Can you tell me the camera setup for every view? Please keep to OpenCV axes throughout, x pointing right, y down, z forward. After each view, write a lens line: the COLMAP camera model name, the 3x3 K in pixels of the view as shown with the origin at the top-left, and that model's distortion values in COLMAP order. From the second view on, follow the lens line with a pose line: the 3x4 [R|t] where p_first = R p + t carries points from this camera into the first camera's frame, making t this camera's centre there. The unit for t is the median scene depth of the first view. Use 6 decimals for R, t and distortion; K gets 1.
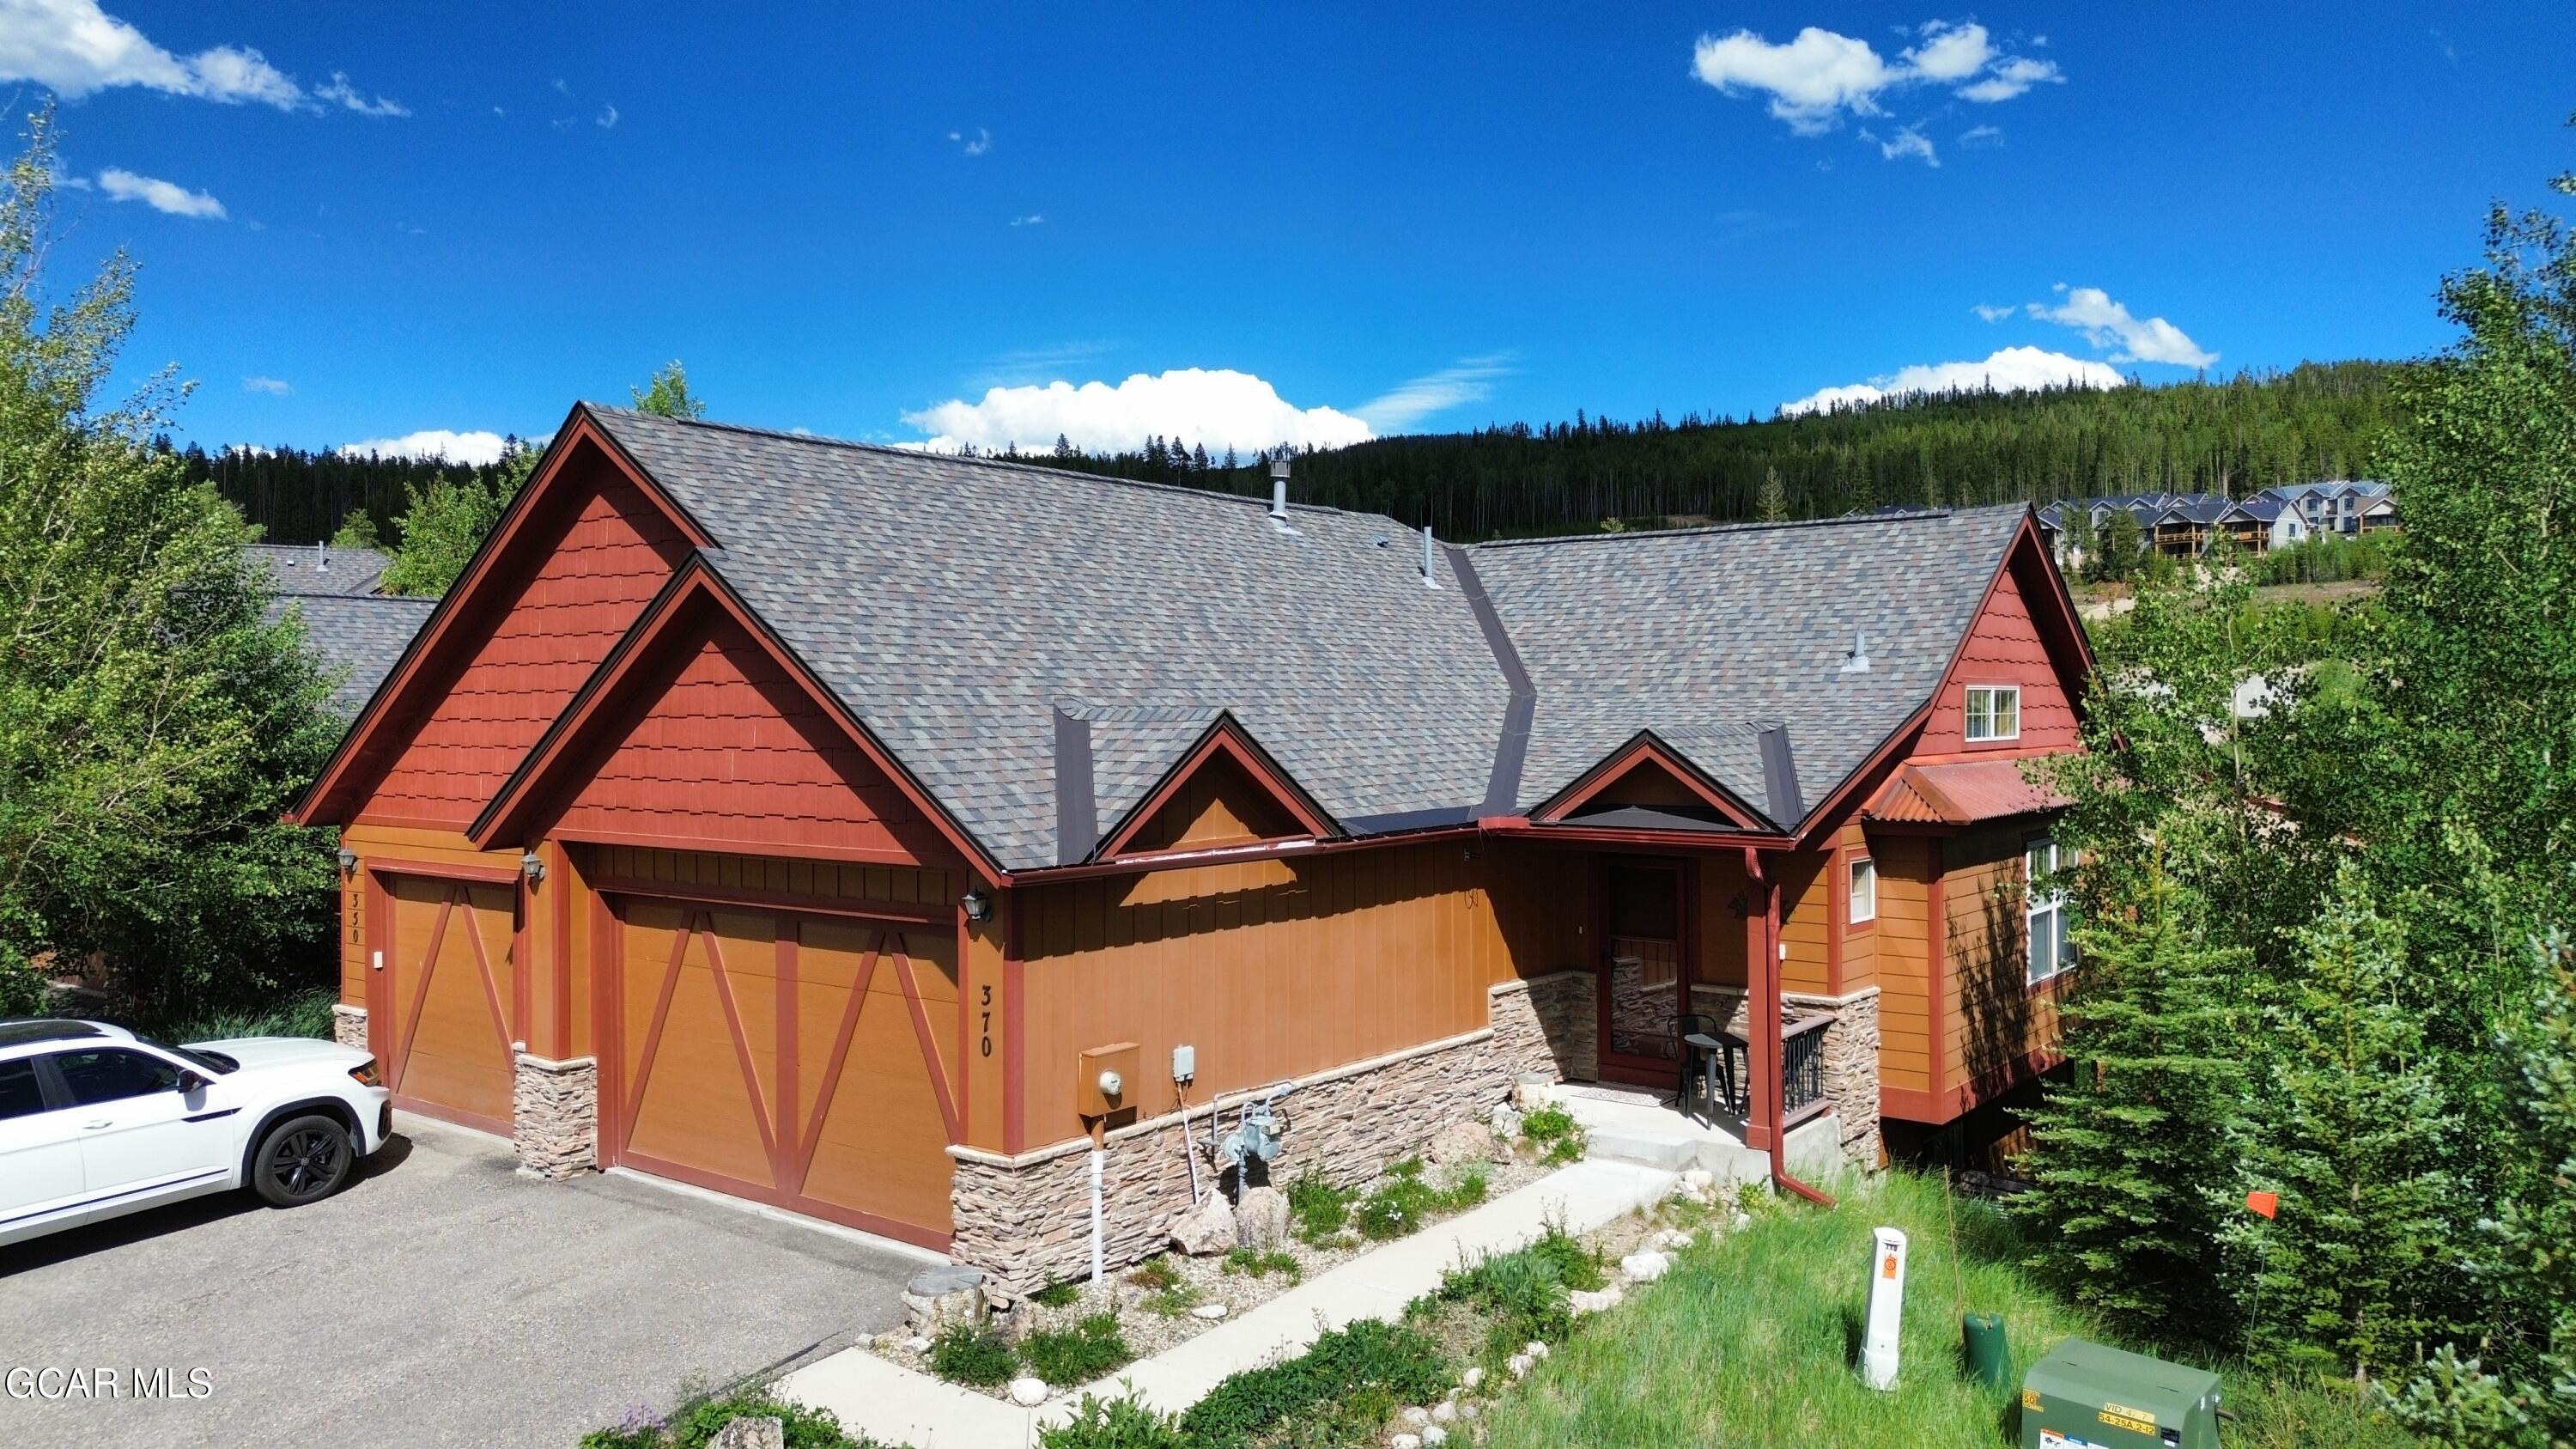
lens RADIAL K [[1820.2, 0, 1280.7], [0, 1820.2, 725.8], [0, 0, 1]] dist [0.063732, -0.041944]
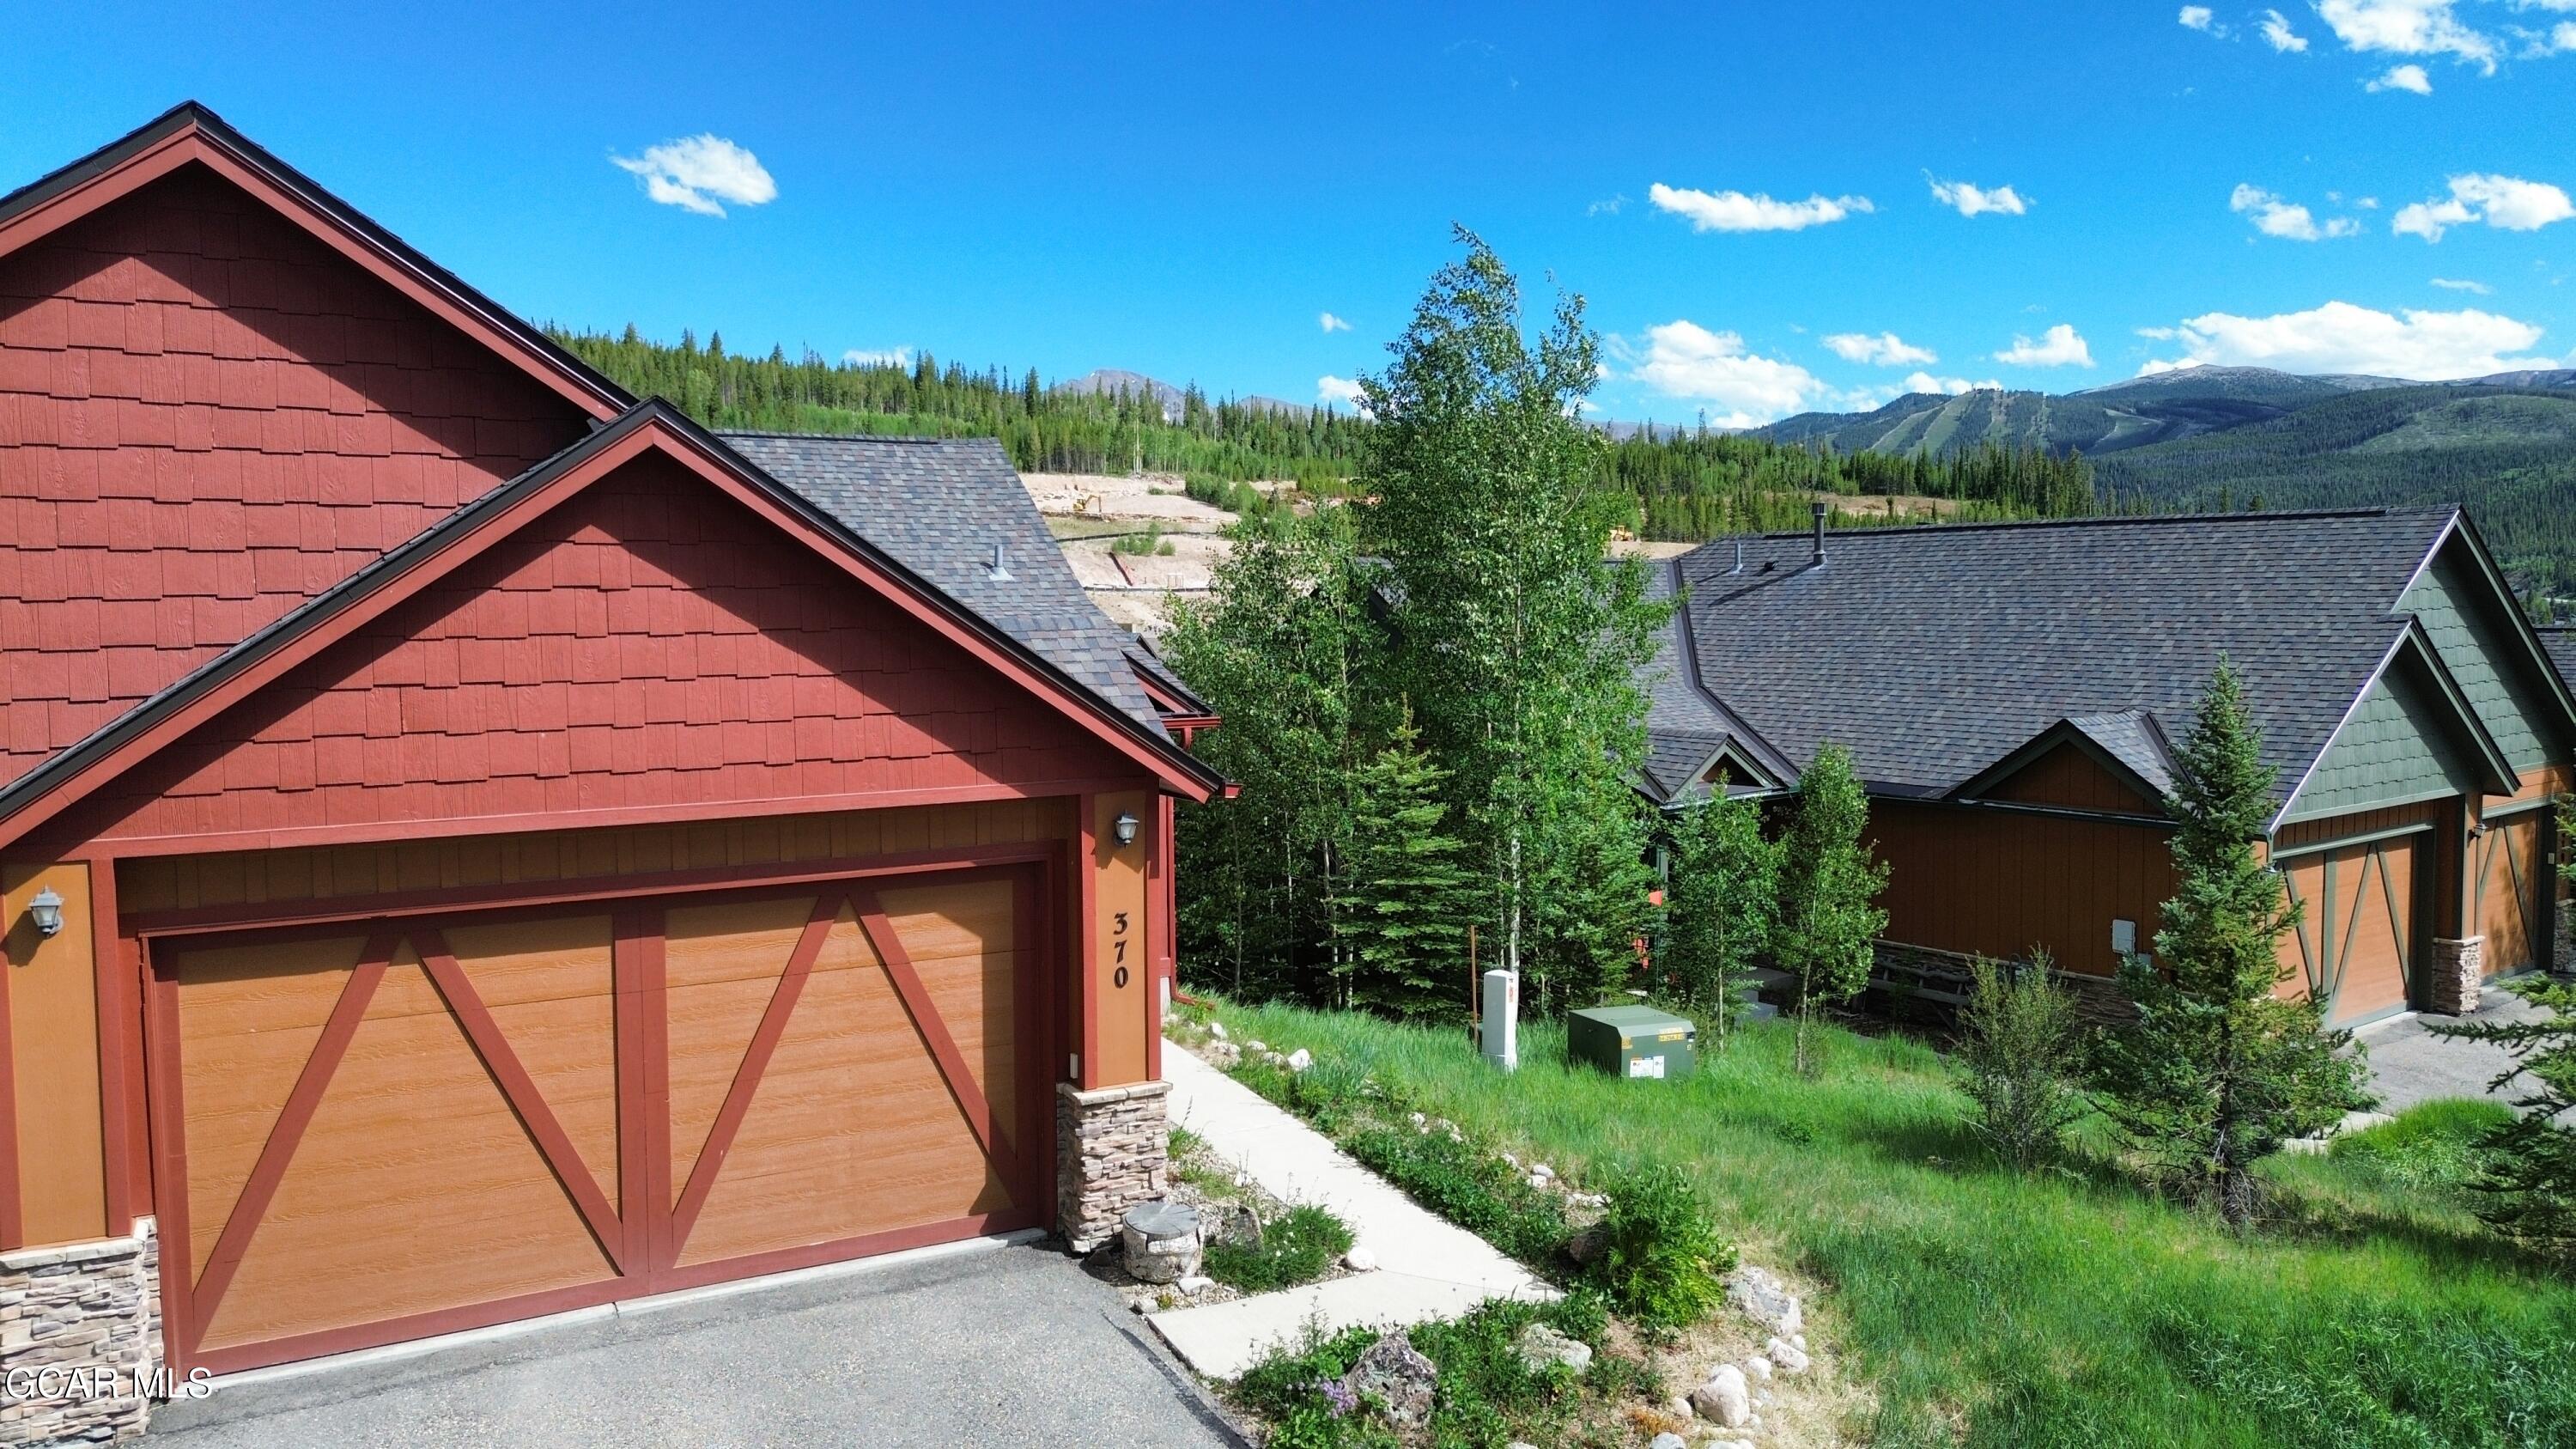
lens RADIAL K [[1820.2, 0, 1288.3], [0, 1820.2, 719.3], [0, 0, 1]] dist [0.063732, -0.041944]
pose [[0.411133, -0.068282, 0.909014, -0.811606], [0.015985, 0.997577, 0.067705, -0.015649], [-0.911435, -0.013305, 0.411228, 0.451093]]
